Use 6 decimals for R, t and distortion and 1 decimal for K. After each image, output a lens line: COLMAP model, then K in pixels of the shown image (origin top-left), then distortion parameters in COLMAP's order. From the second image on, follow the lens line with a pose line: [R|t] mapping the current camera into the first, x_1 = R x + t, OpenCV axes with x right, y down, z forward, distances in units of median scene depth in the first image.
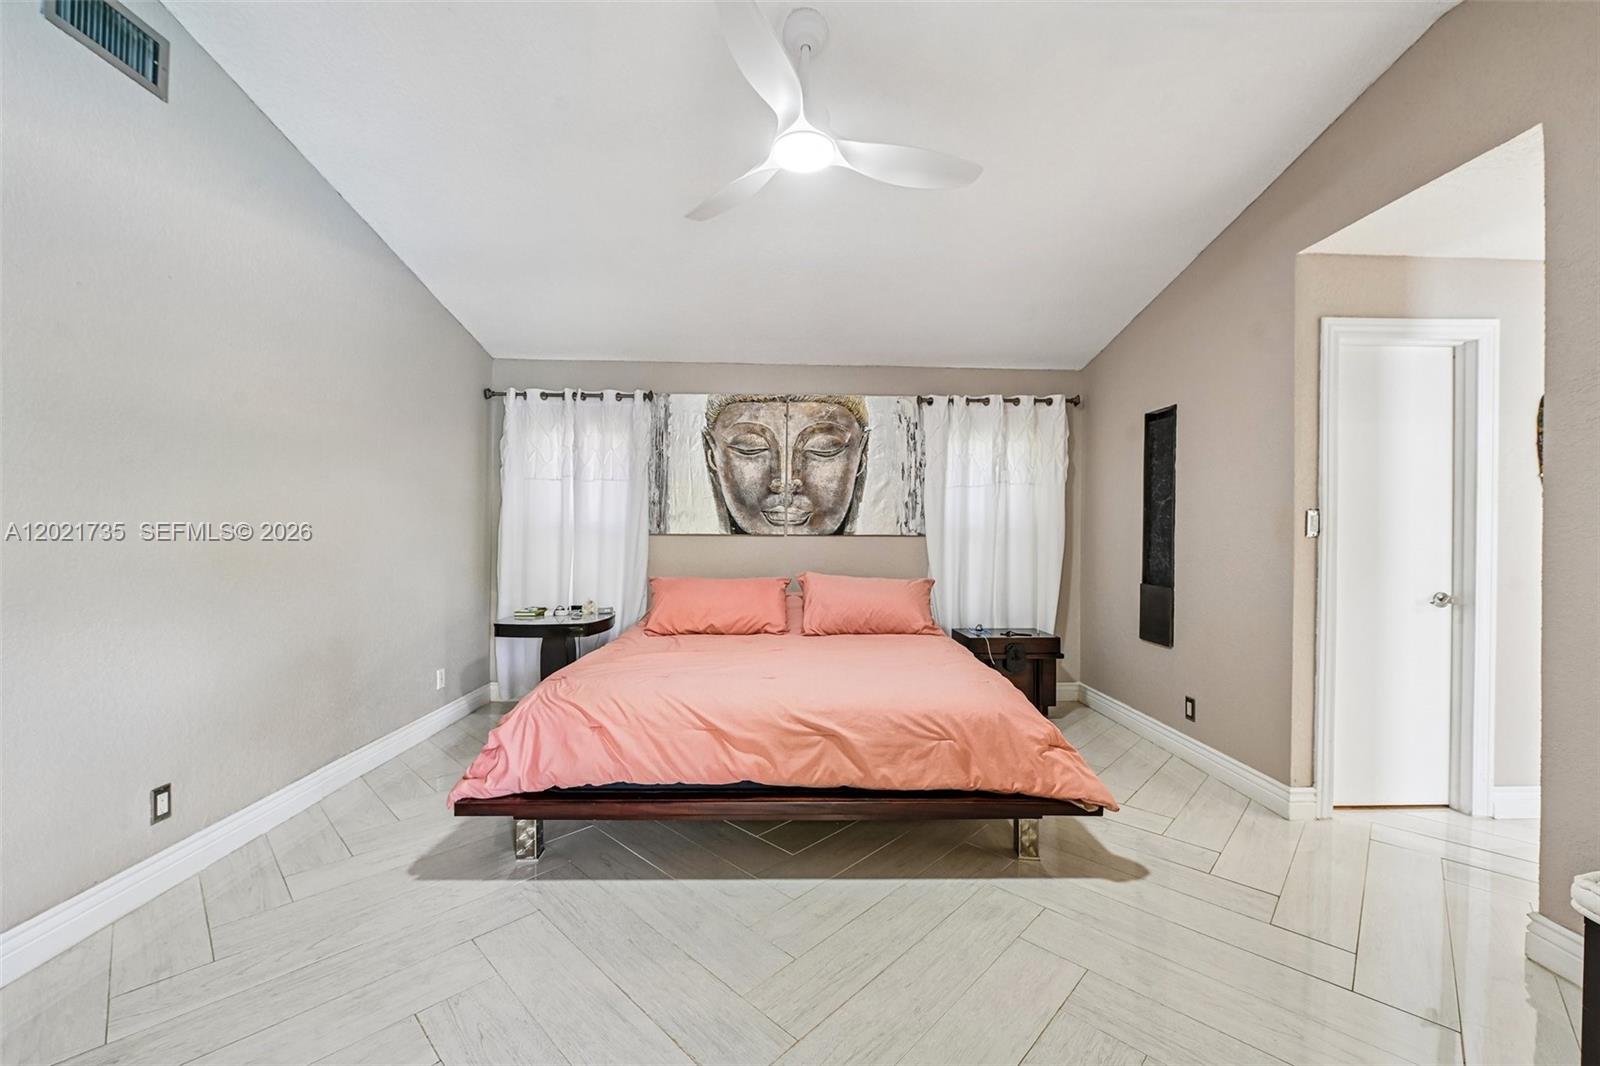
lens RADIAL K [[635.3, 0, 794.0], [0, 635.3, 533.9], [0, 0, 1]] dist [-0.003686, -0.000456]
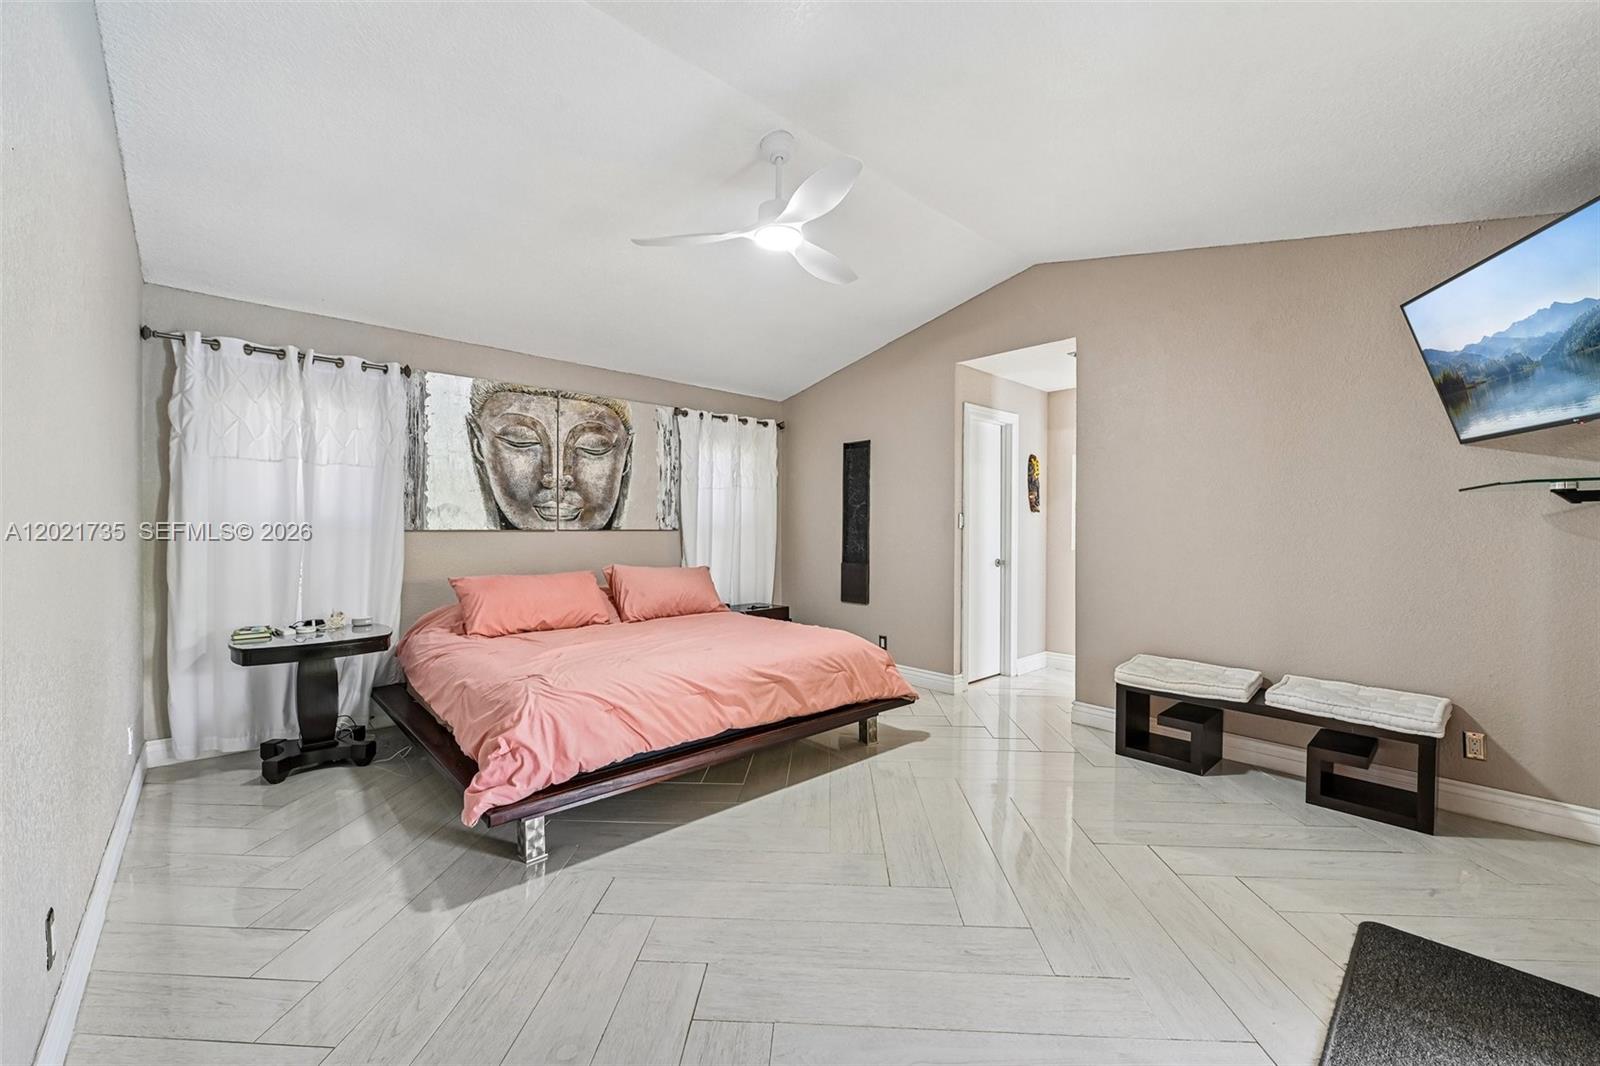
lens RADIAL K [[645.2, 0, 797.4], [0, 645.2, 532.9], [0, 0, 1]] dist [-0.001216, -0.000267]
pose [[0.749524, -0.009825, 0.661905, -0.408879], [0.004937, 0.999945, 0.009251, -0.001652], [-0.661959, -0.003666, 0.749531, -0.014029]]
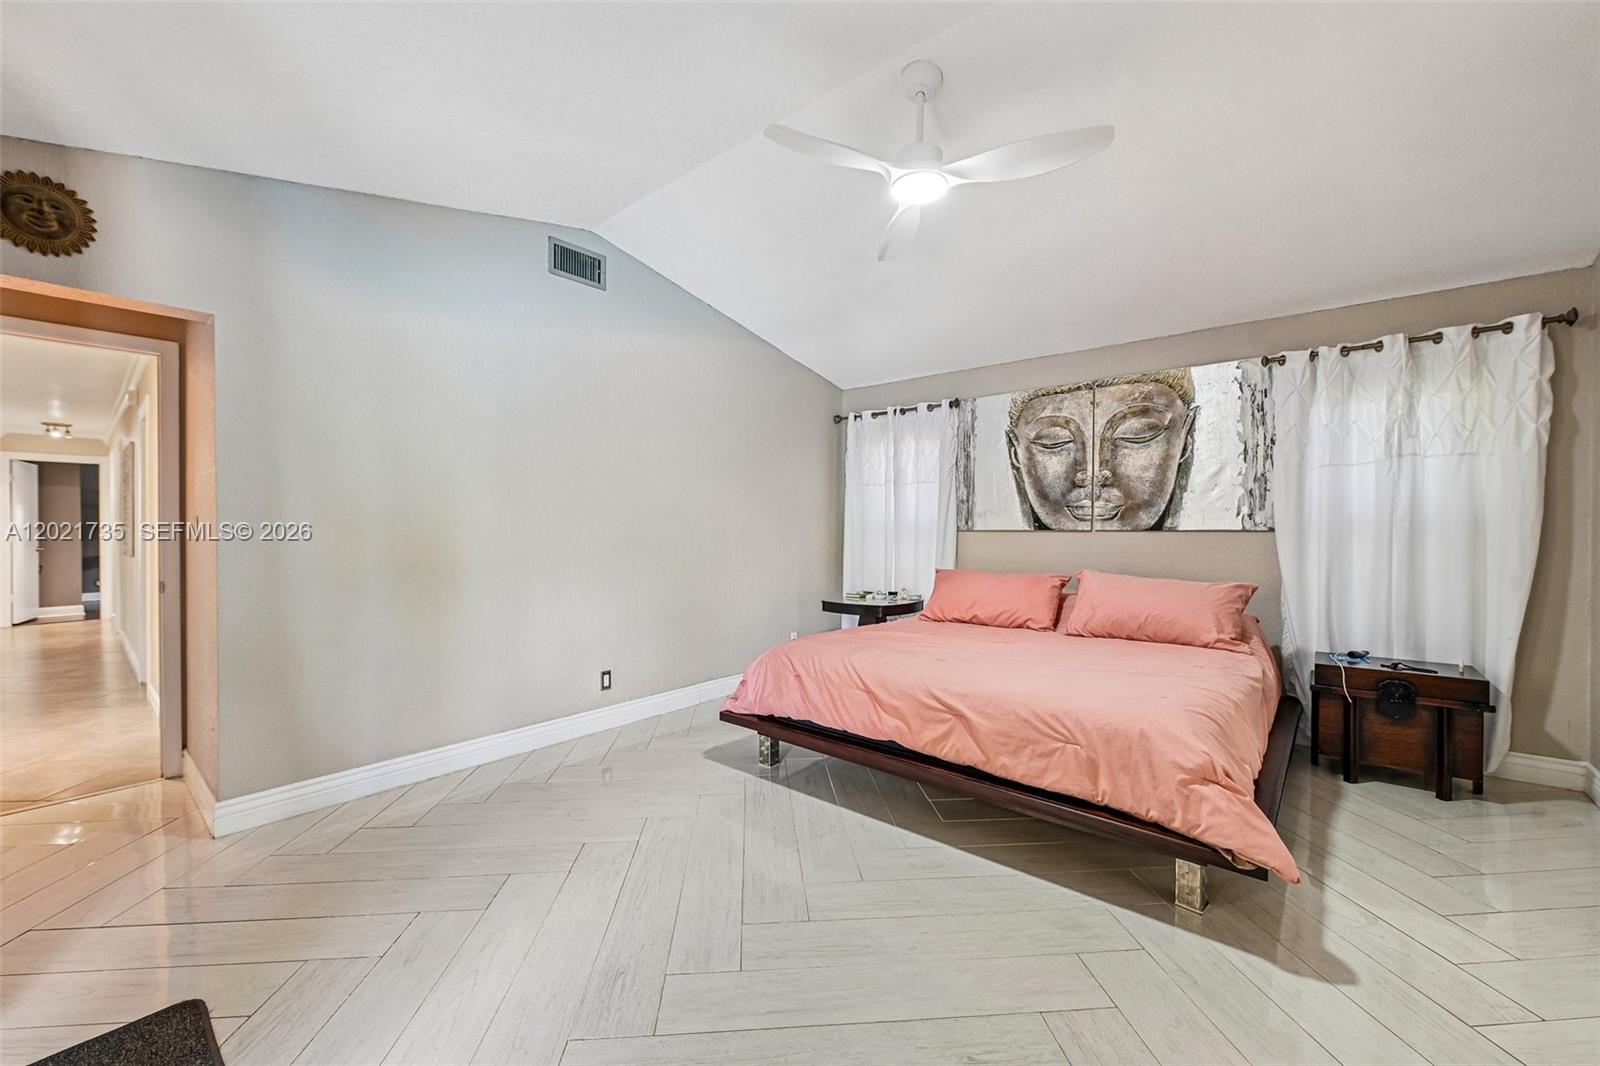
lens RADIAL K [[634.3, 0, 791.1], [0, 634.3, 534.3], [0, 0, 1]] dist [0.000062, -0.002787]
pose [[0.740447, -0.000575, -0.672114, 0.290603], [0.003319, 0.999991, 0.002802, 0.003010], [0.672106, -0.004305, 0.740442, 0.007532]]
